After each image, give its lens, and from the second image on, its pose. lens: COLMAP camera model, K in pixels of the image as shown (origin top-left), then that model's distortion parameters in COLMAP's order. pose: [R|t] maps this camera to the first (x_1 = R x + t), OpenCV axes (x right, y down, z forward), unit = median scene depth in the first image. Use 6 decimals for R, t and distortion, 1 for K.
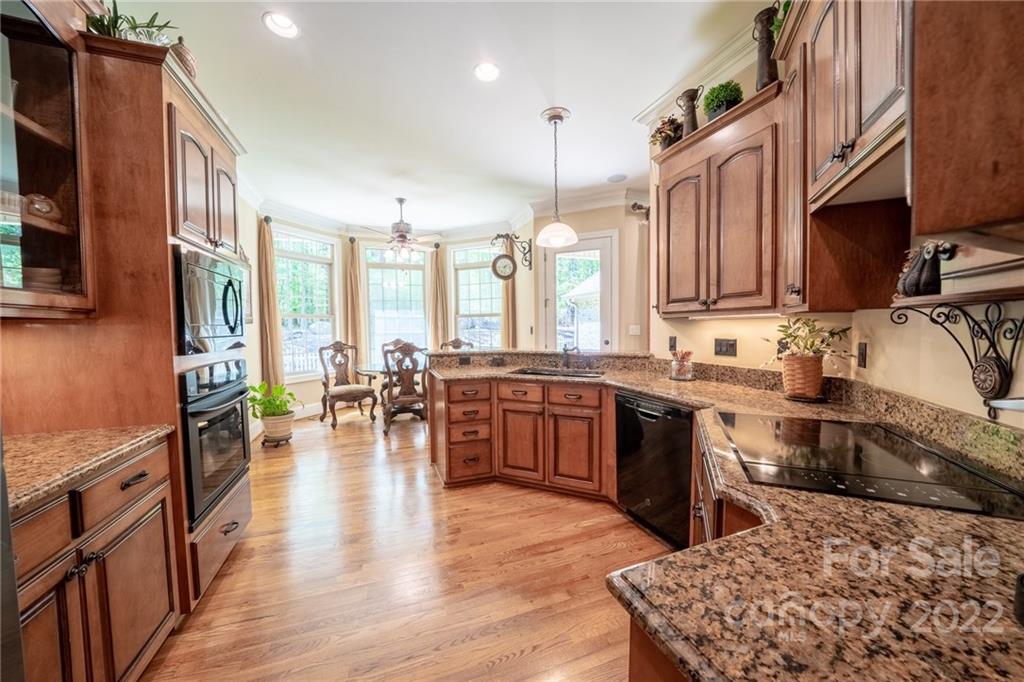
lens RADIAL K [[352.5, 0, 509.3], [0, 352.5, 341.1], [0, 0, 1]] dist [-0.019833, 0.000212]
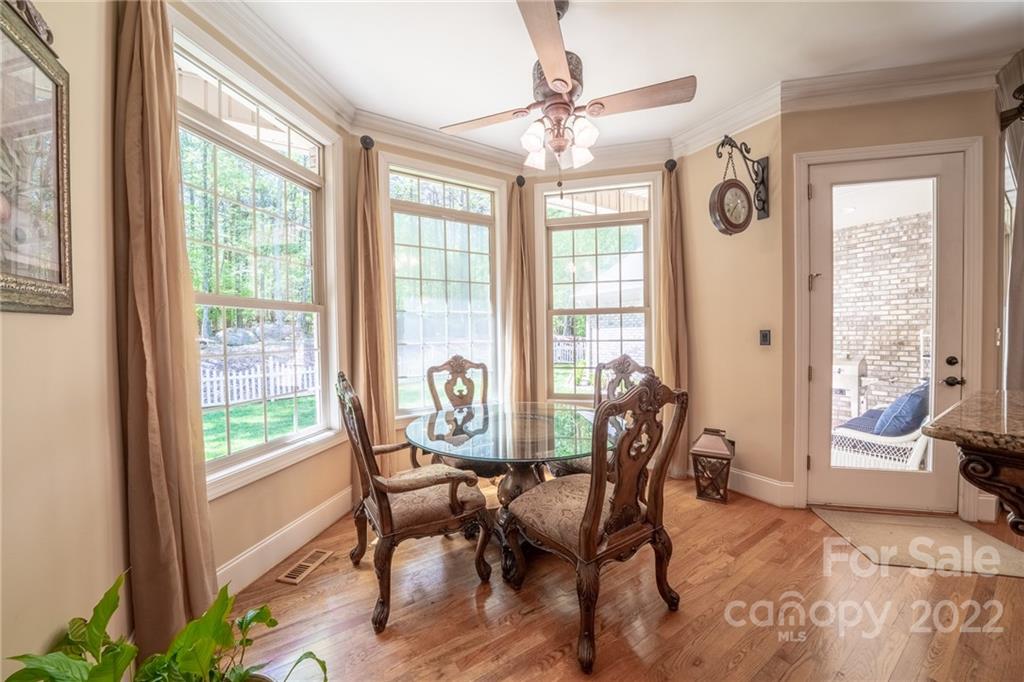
lens RADIAL K [[352.5, 0, 509.3], [0, 352.5, 341.1], [0, 0, 1]] dist [-0.019833, 0.000212]
pose [[0.978026, -0.011300, 0.208177, -0.338181], [0.015269, 0.999731, -0.017467, -0.017391], [-0.207923, 0.020262, 0.977935, 0.483831]]
